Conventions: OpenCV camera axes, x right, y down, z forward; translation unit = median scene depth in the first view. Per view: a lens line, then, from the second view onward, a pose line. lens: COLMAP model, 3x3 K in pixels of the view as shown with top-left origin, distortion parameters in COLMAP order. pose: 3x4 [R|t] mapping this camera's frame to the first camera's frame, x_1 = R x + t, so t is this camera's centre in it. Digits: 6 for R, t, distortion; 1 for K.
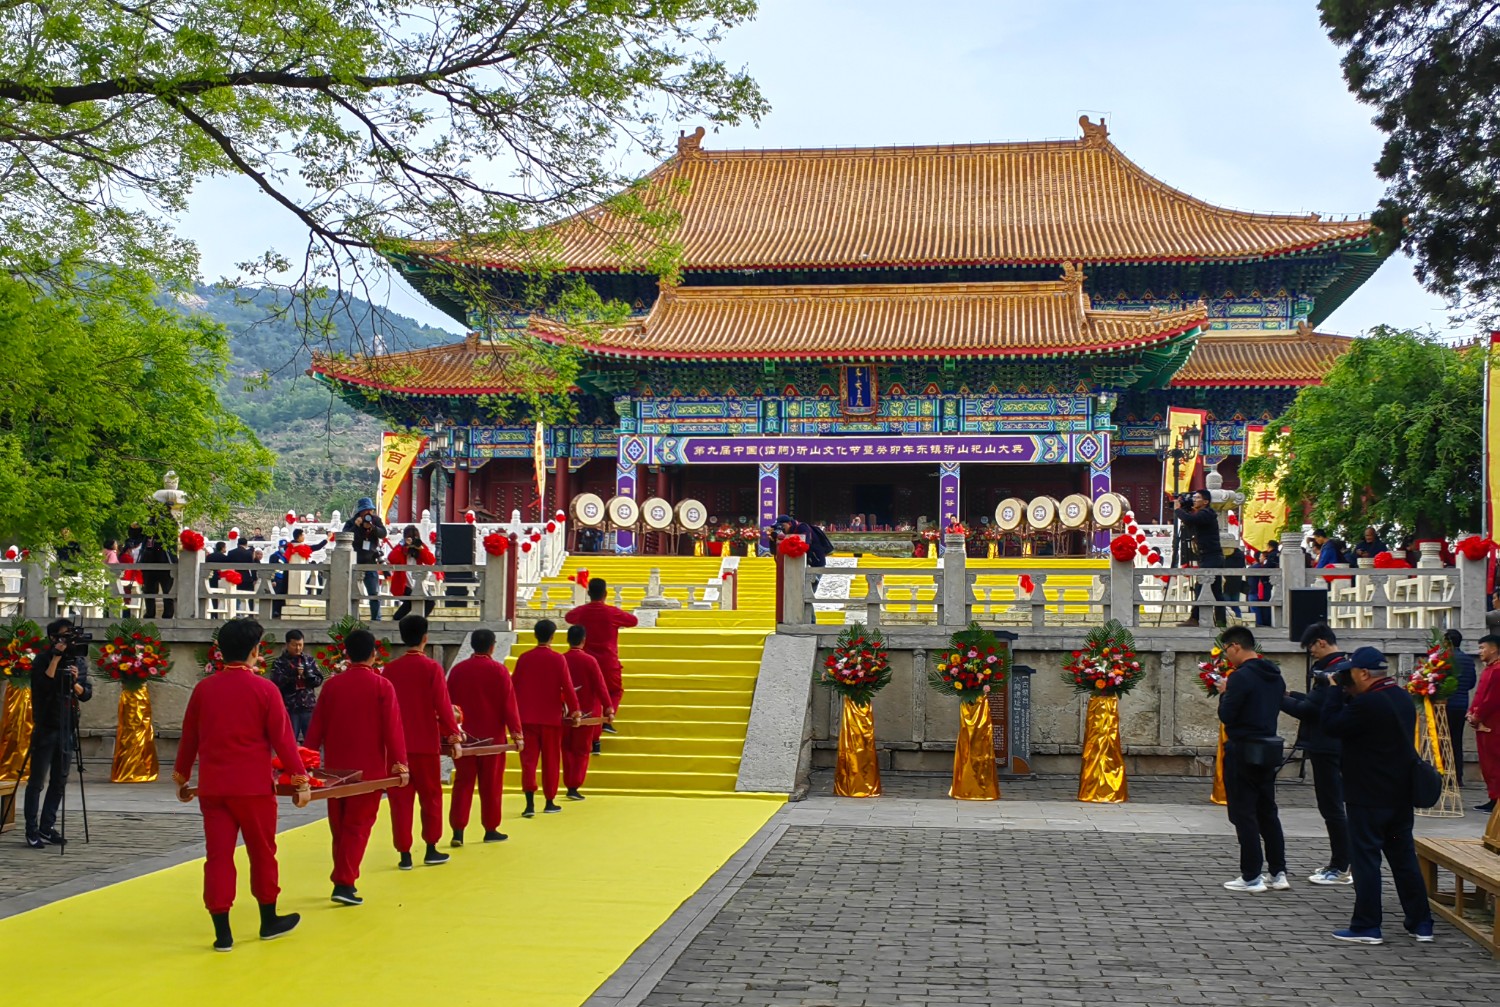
lens RADIAL K [[1686.2, 0, 721.7], [0, 1686.2, 471.1], [0, 0, 1]] dist [0.017077, 0.000000]
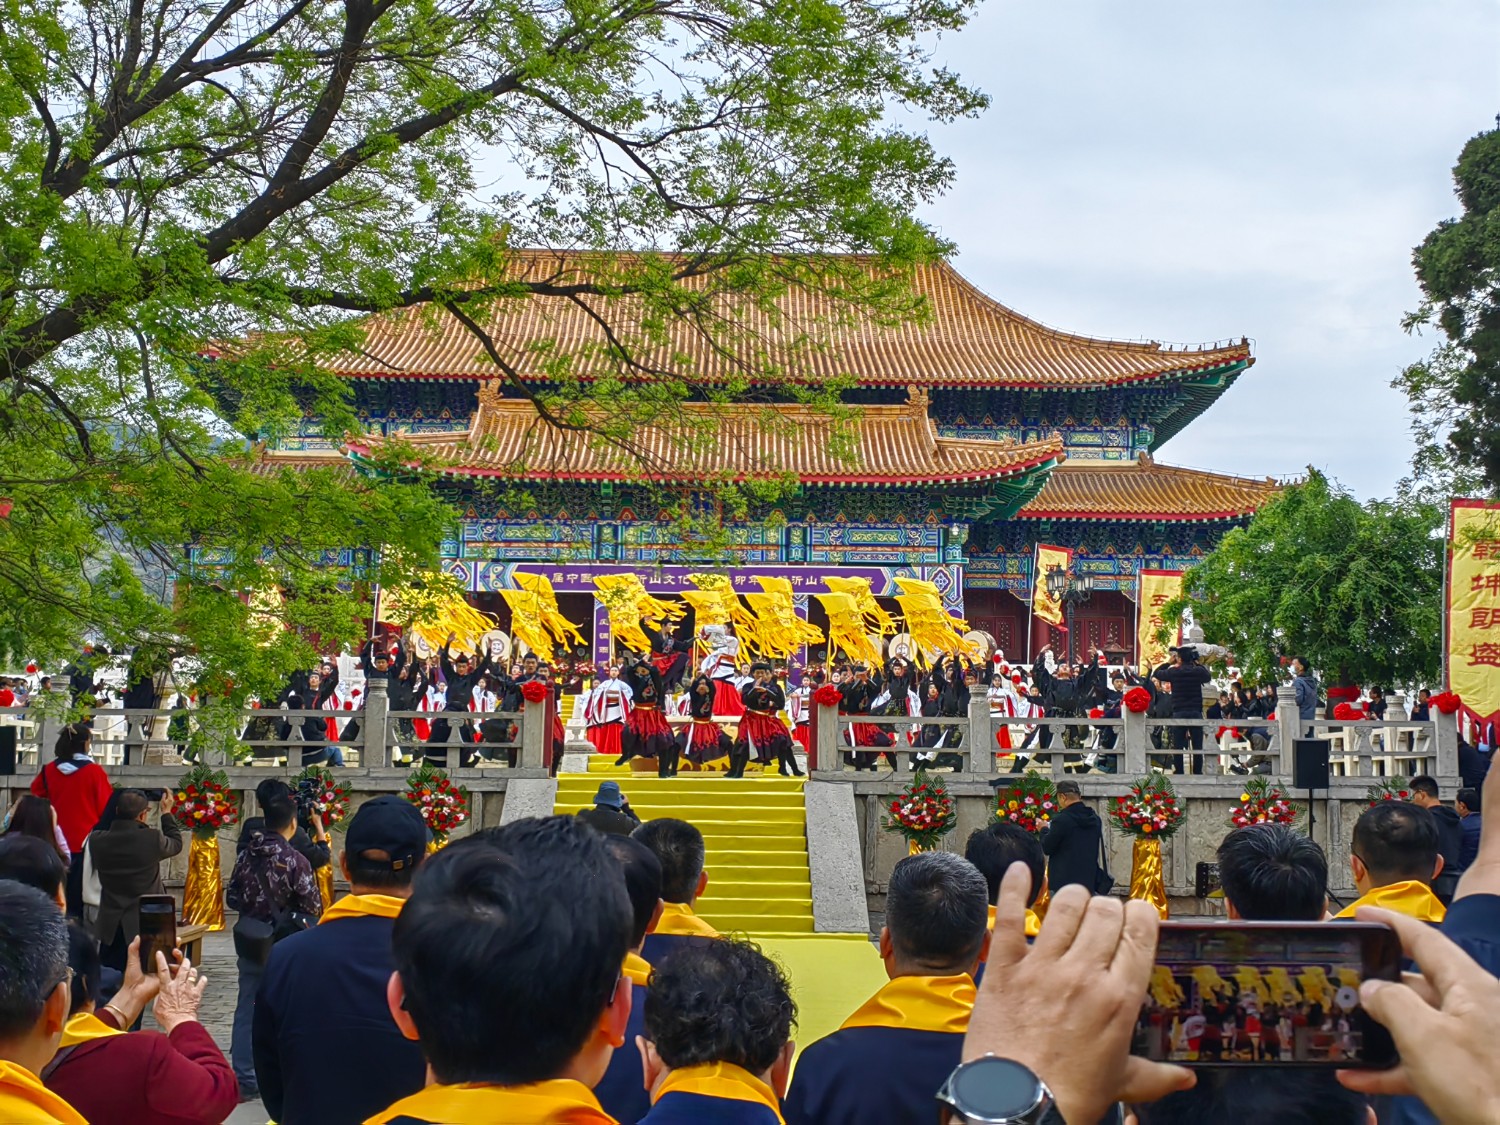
lens RADIAL K [[1904.3, 0, 710.4], [0, 1904.3, 466.1], [0, 0, 1]] dist [0.026897, 0.000000]
pose [[0.989843, 0.022629, 0.140350, -0.066410], [-0.013502, 0.997752, -0.065648, -0.006348], [-0.141520, 0.063086, 0.987923, -0.054628]]
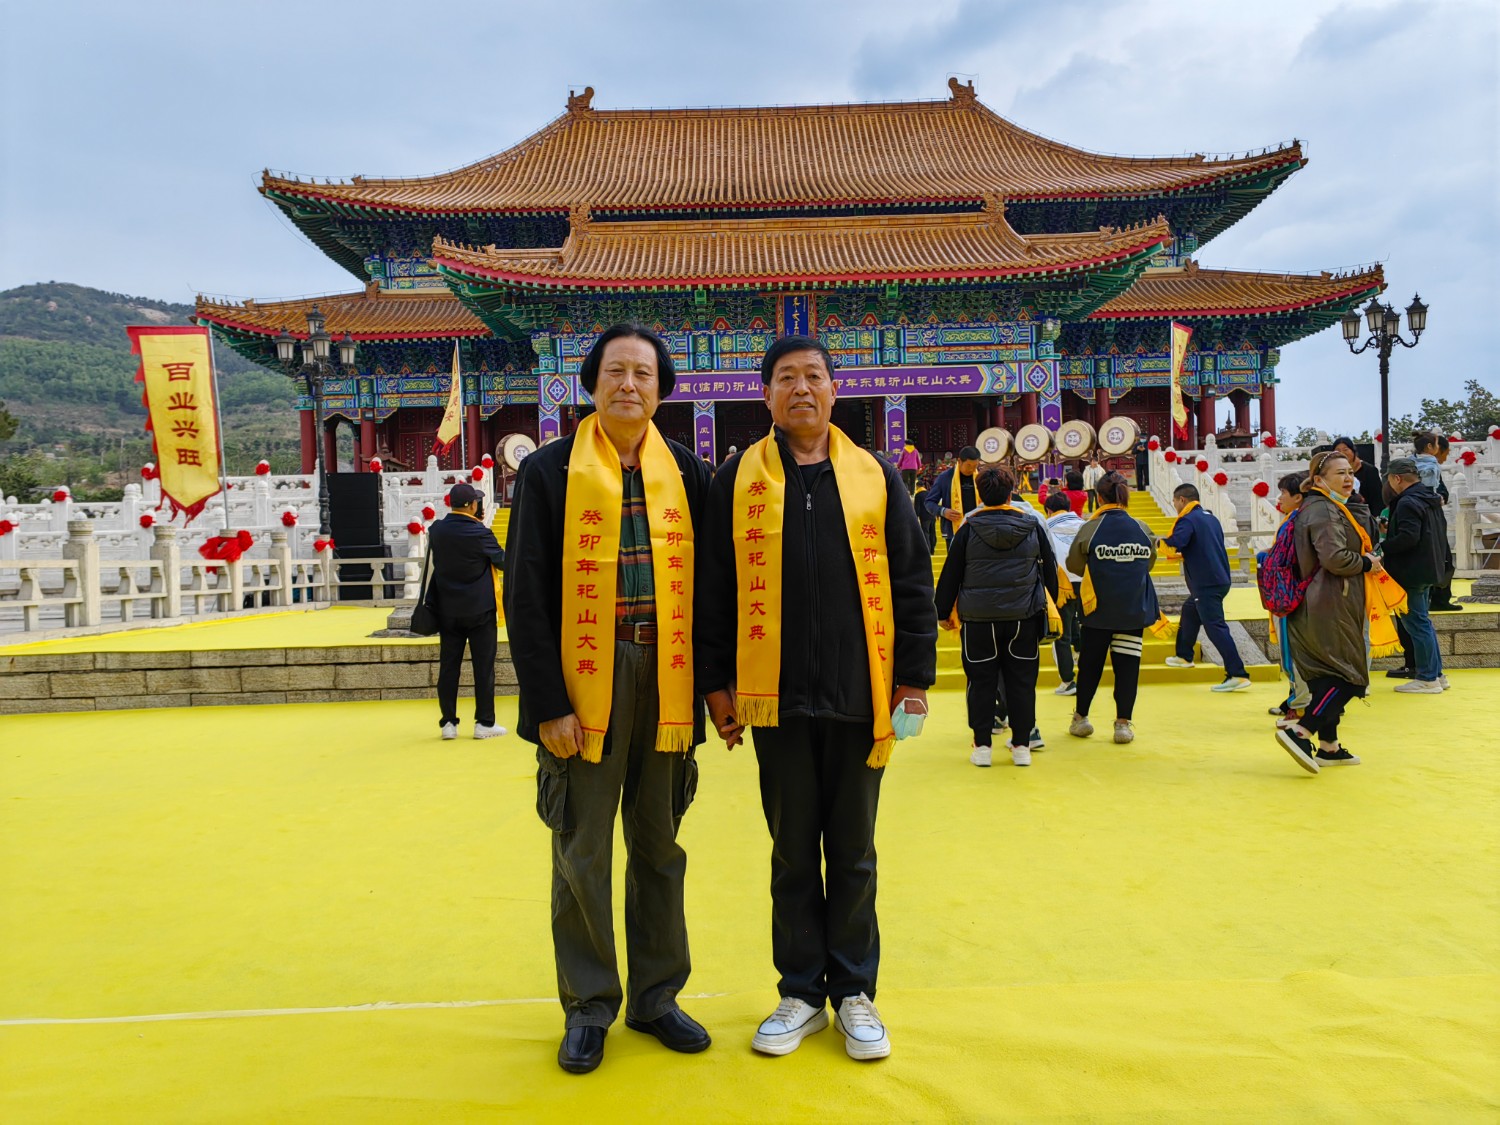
lens RADIAL K [[1176.6, 0, 740.8], [0, 1176.6, 534.8], [0, 0, 1]] dist [0.038962, -0.004085]
pose [[0.989164, -0.035978, 0.142335, -0.049877], [0.023811, 0.995986, 0.086280, 0.014050], [-0.144868, -0.081956, 0.986051, 0.359046]]
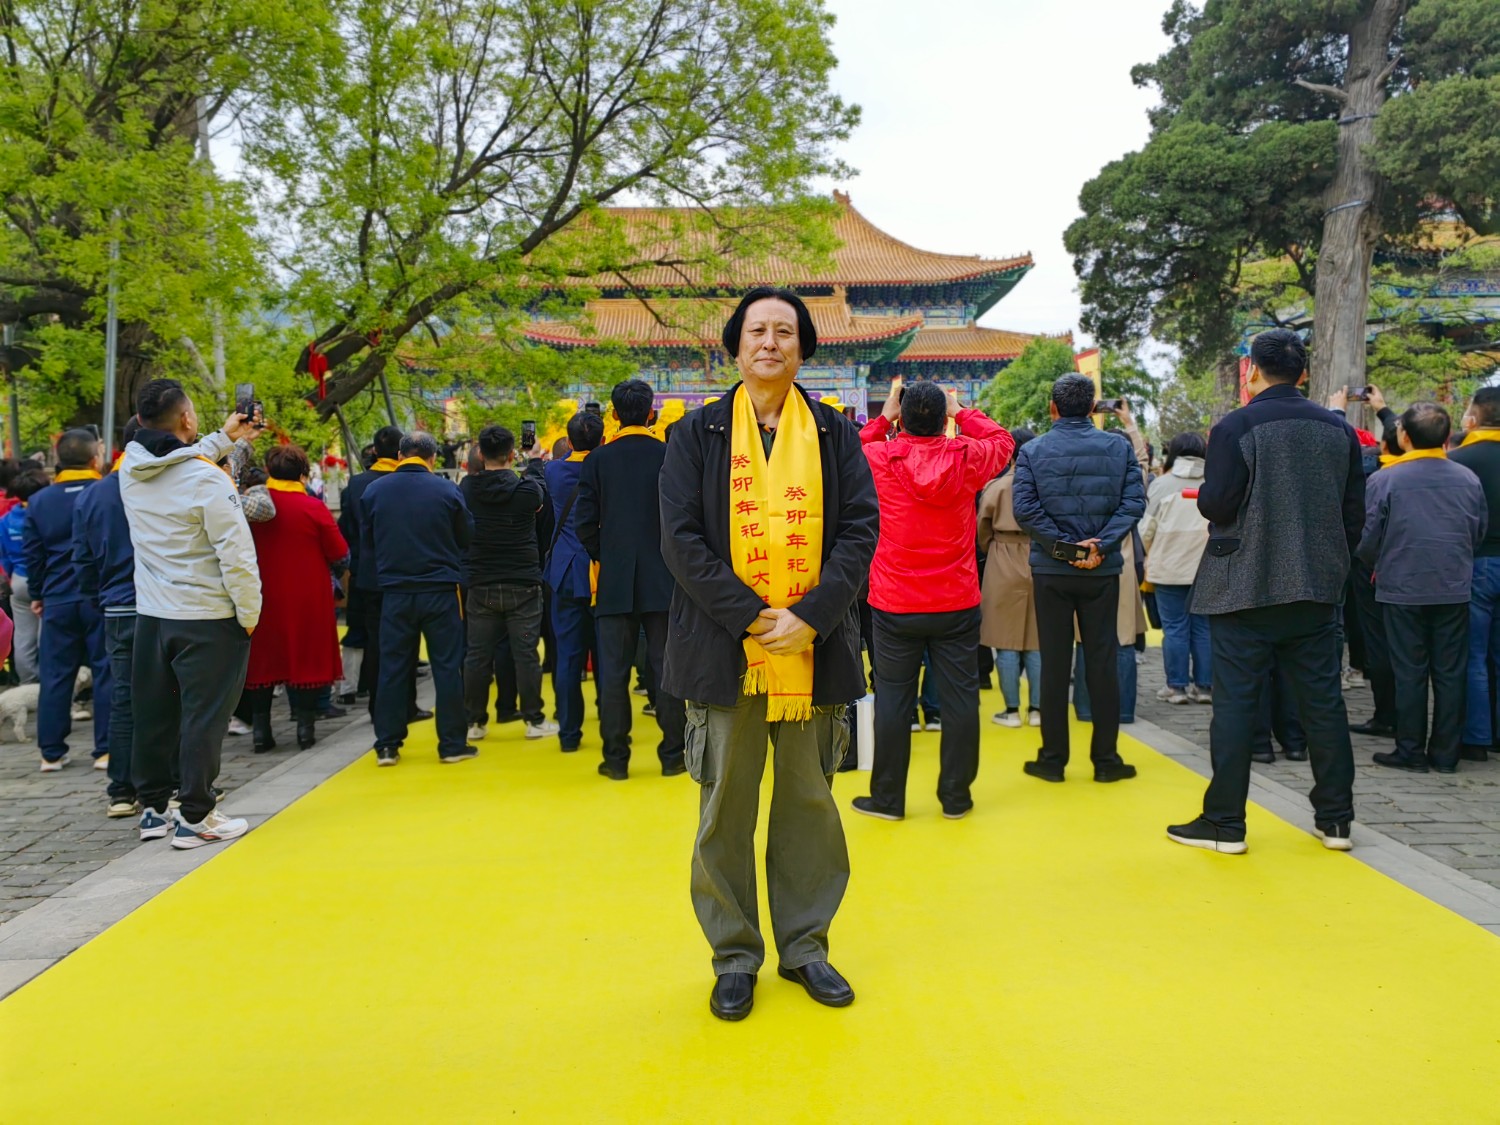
lens RADIAL K [[1176.6, 0, 738.1], [0, 1176.6, 469.2], [0, 0, 1]] dist [0.038962, -0.004085]
pose [[0.987028, -0.022156, 0.159015, -0.086466], [0.014318, 0.998633, 0.050268, -0.003640], [-0.159911, -0.047340, 0.985996, -0.144922]]
